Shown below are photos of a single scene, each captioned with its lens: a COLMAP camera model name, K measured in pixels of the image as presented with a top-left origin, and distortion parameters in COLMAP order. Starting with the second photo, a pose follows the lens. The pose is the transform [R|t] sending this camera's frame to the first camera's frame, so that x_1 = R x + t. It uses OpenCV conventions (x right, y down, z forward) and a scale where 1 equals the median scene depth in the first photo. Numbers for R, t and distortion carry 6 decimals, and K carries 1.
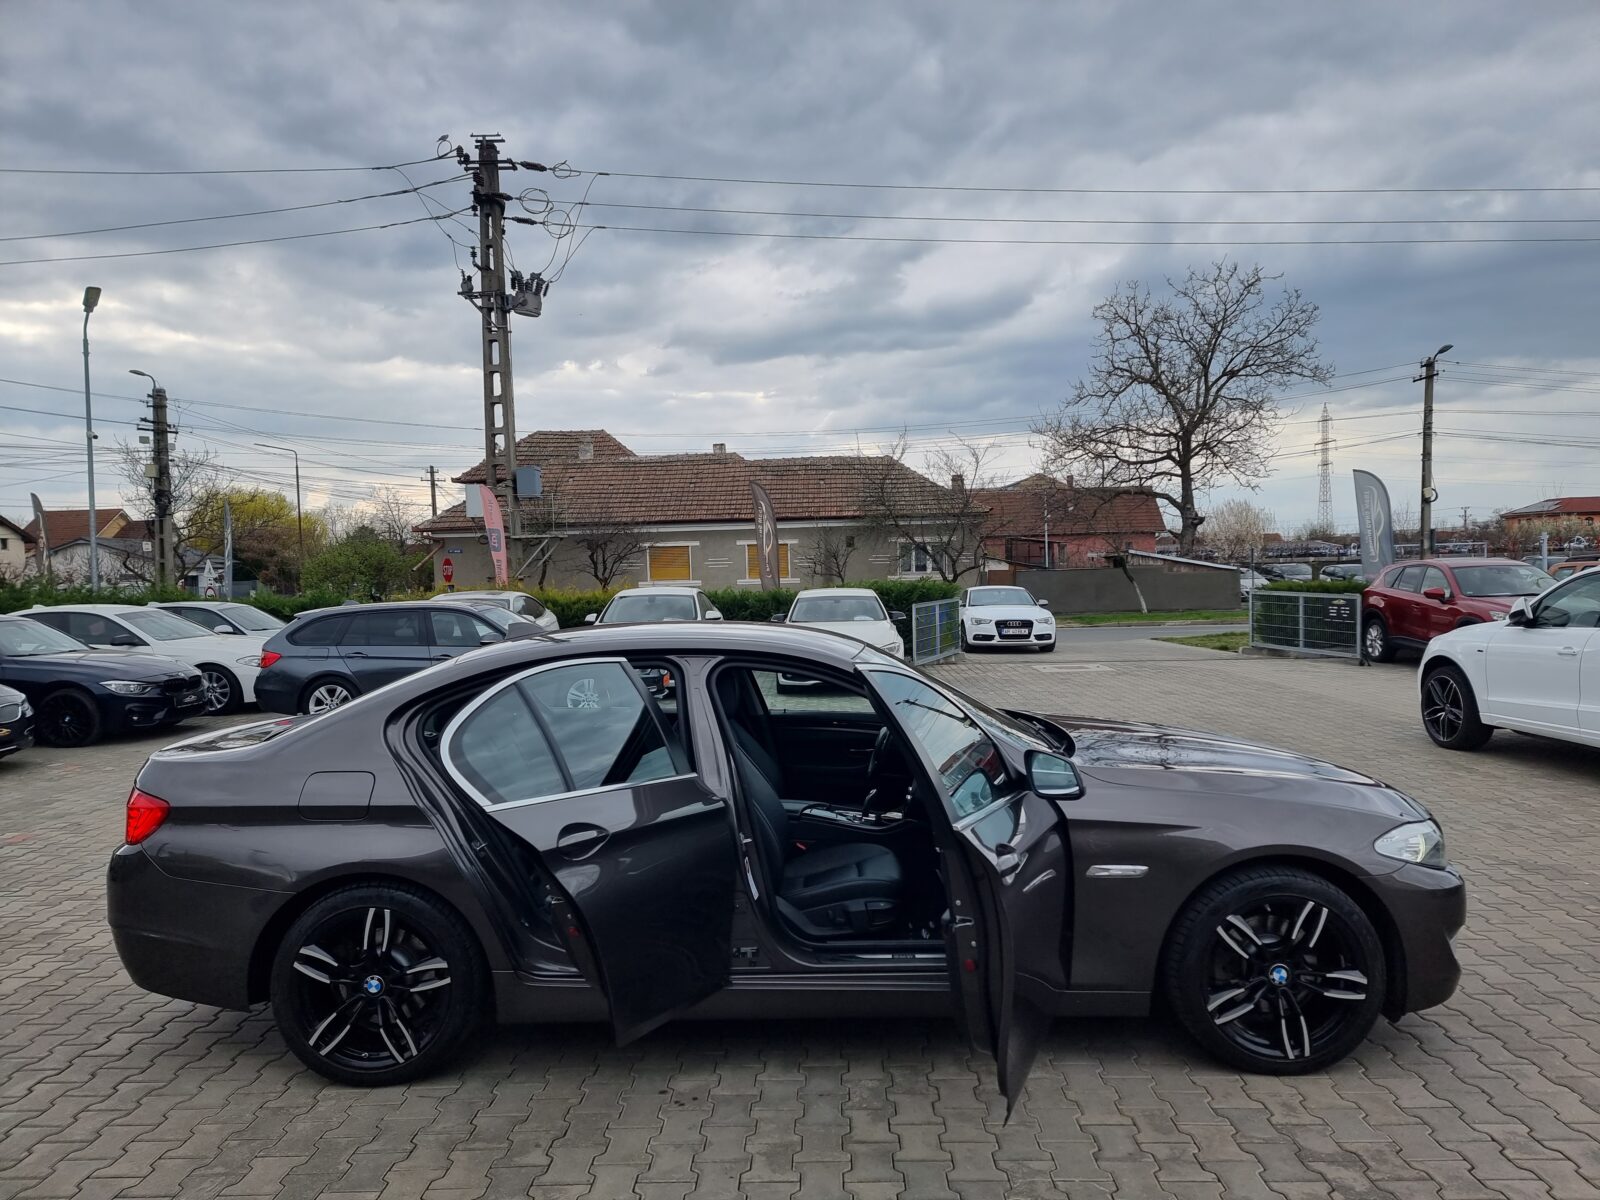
lens RADIAL K [[1104.3, 0, 822.6], [0, 1104.3, 606.7], [0, 0, 1]] dist [0.070585, -0.056851]
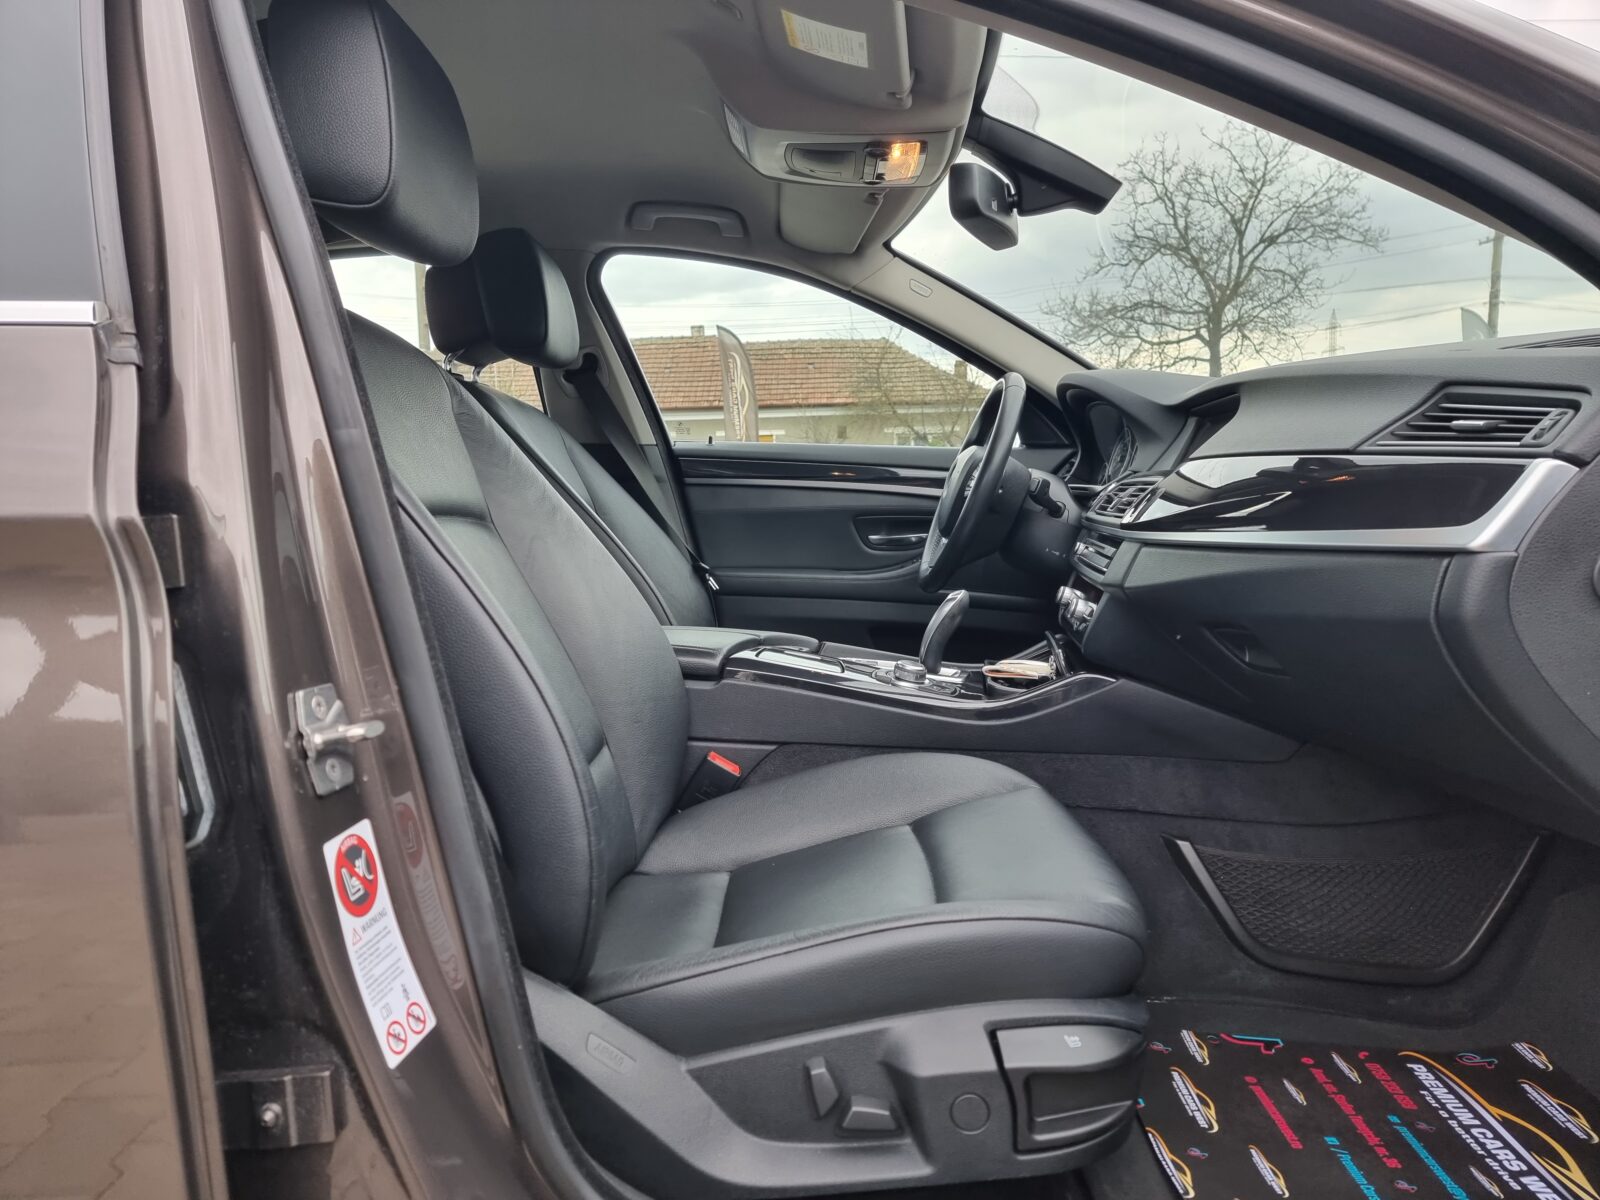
lens RADIAL K [[1112.4, 0, 806.1], [0, 1112.4, 600.0], [0, 0, 1]] dist [0.068808, -0.059620]
pose [[0.999977, -0.003070, -0.006072, 0.000927], [0.003462, 0.997832, 0.065720, 0.028819], [0.005857, -0.065739, 0.997820, 0.133266]]
